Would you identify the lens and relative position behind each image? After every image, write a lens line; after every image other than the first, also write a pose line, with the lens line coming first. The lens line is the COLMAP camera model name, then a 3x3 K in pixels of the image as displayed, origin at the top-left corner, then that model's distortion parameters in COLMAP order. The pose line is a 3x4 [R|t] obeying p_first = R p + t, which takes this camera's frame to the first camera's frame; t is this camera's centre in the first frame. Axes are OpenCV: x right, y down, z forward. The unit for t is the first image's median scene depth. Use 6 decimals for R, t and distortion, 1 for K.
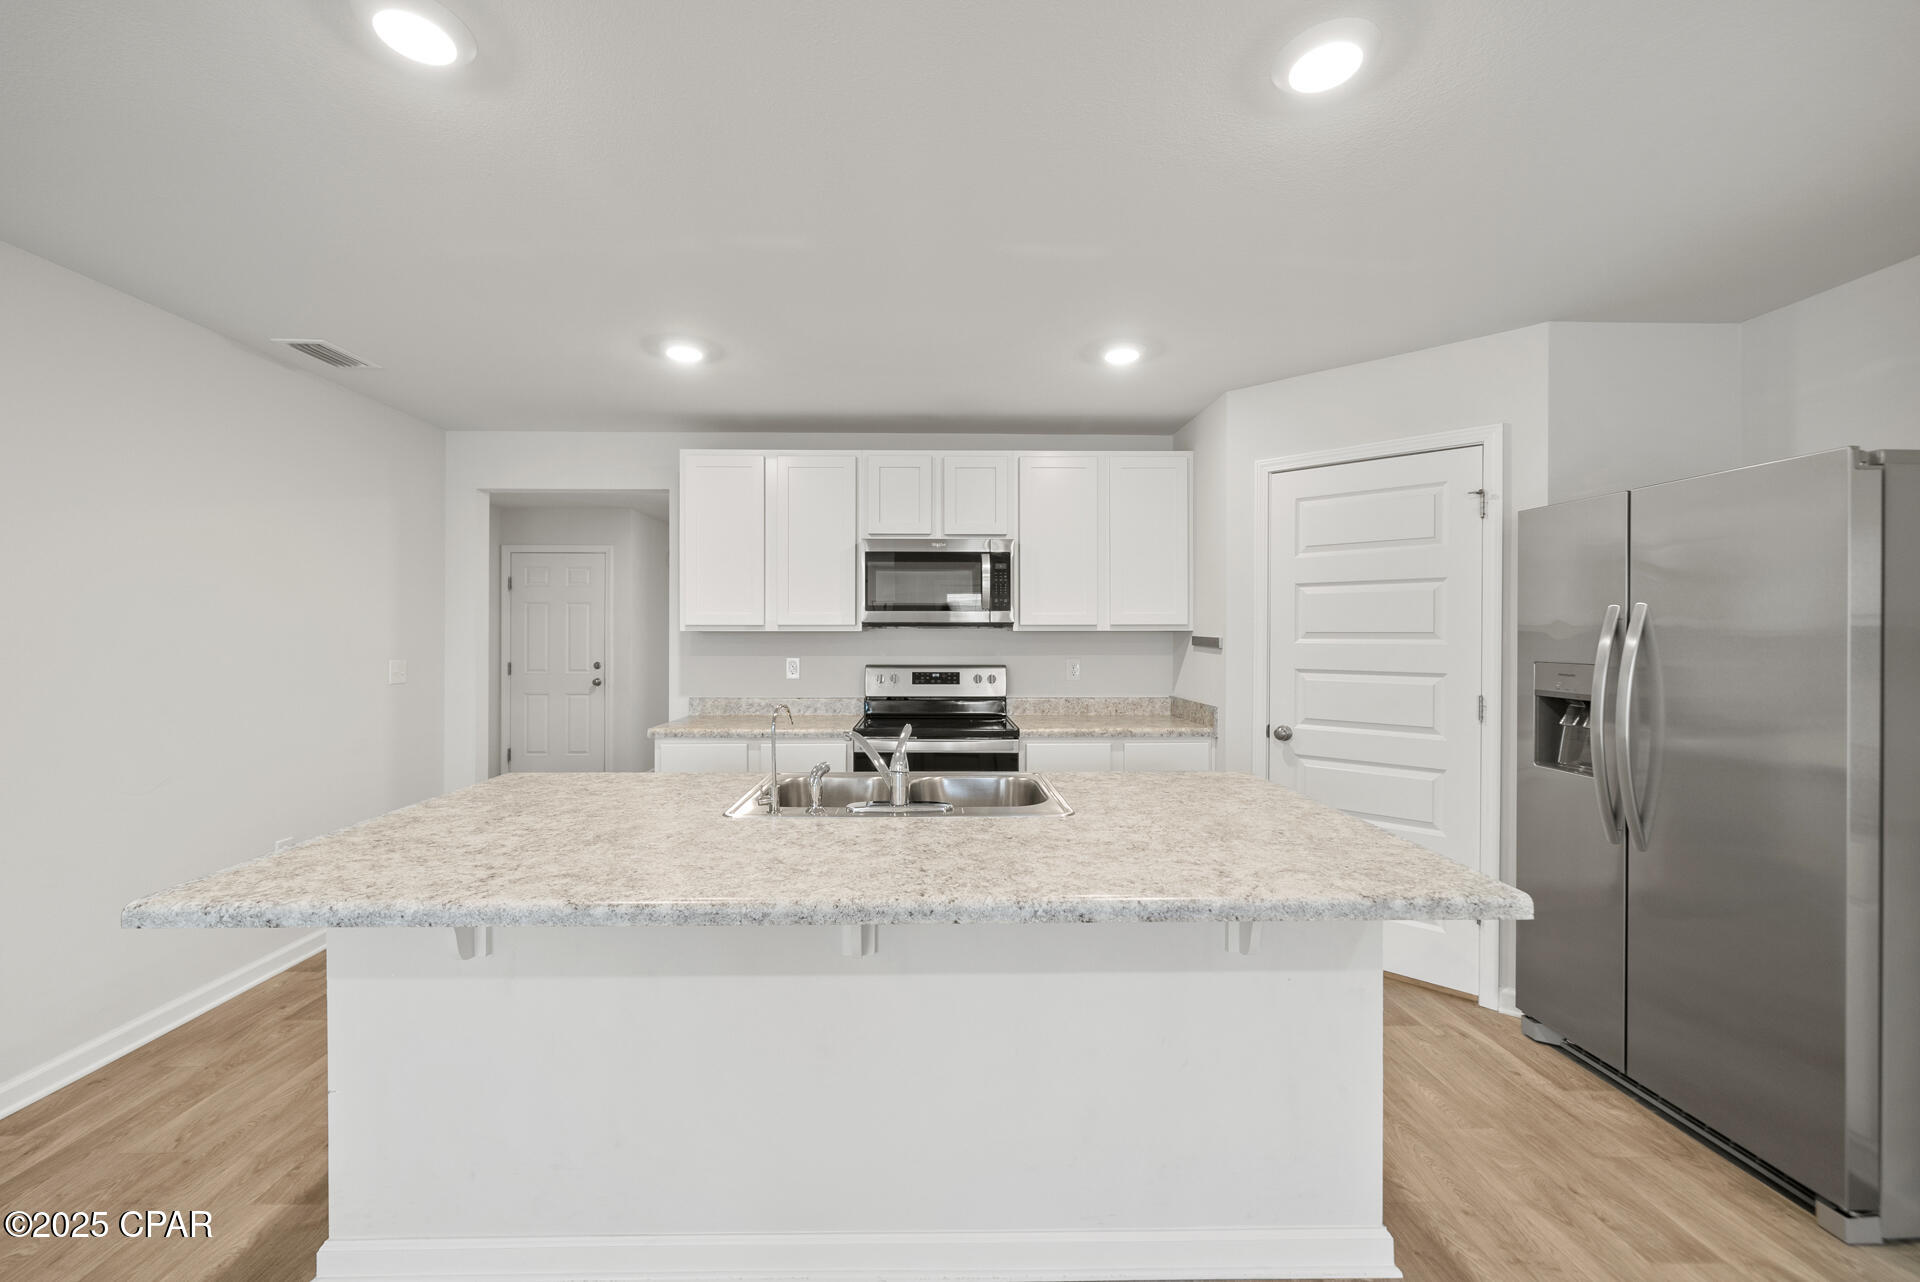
lens RADIAL K [[758.8, 0, 943.8], [0, 758.8, 634.4], [0, 0, 1]] dist [-0.007420, -0.000026]
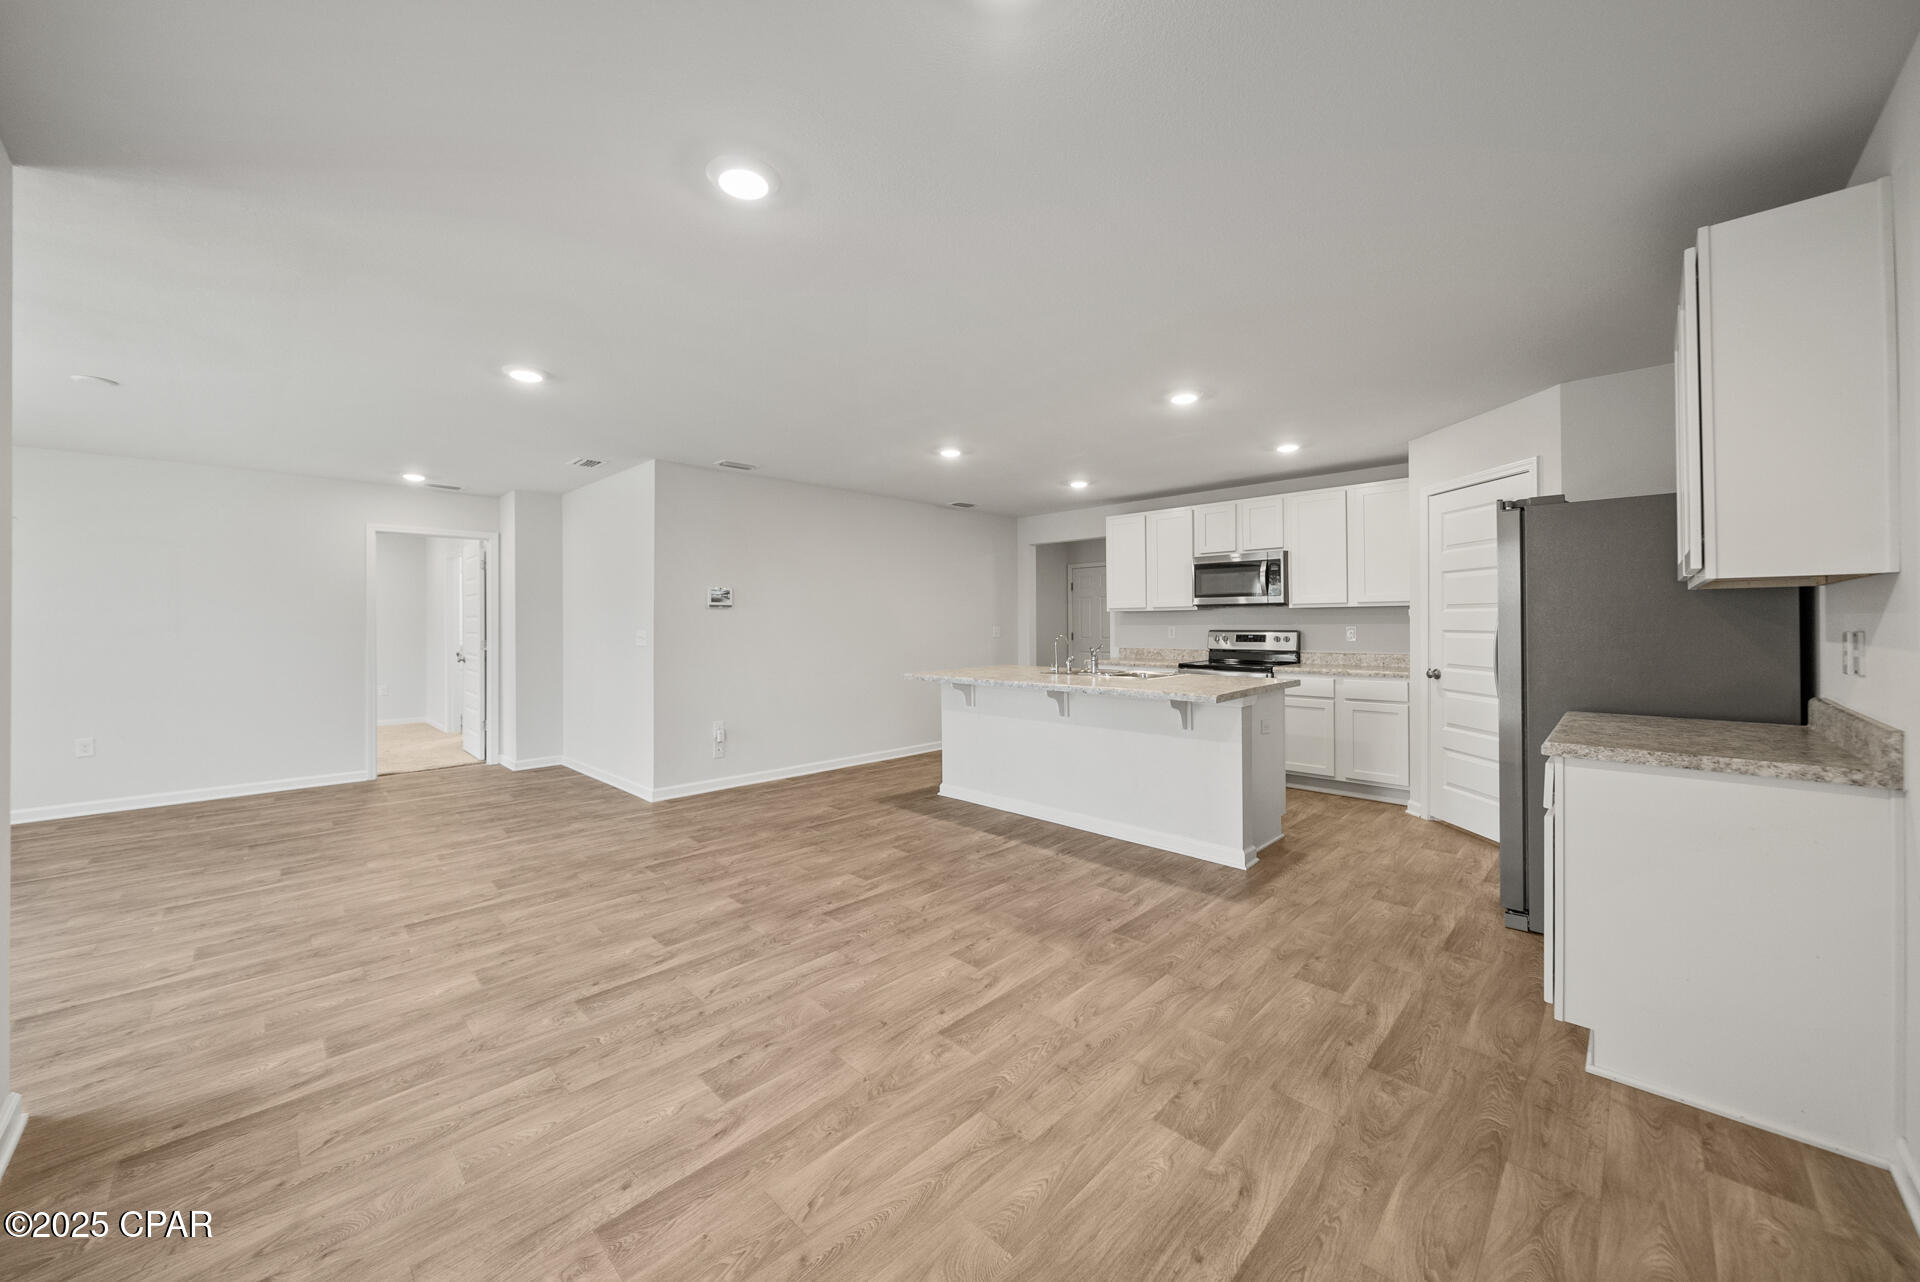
lens RADIAL K [[692.5, 0, 962.2], [0, 692.5, 614.0], [0, 0, 1]] dist [-0.000388, -0.000005]
pose [[0.698209, -0.014816, -0.715741, 0.660598], [0.010525, 0.999890, -0.010431, 0.016320], [0.715817, -0.000251, 0.698288, -0.499521]]
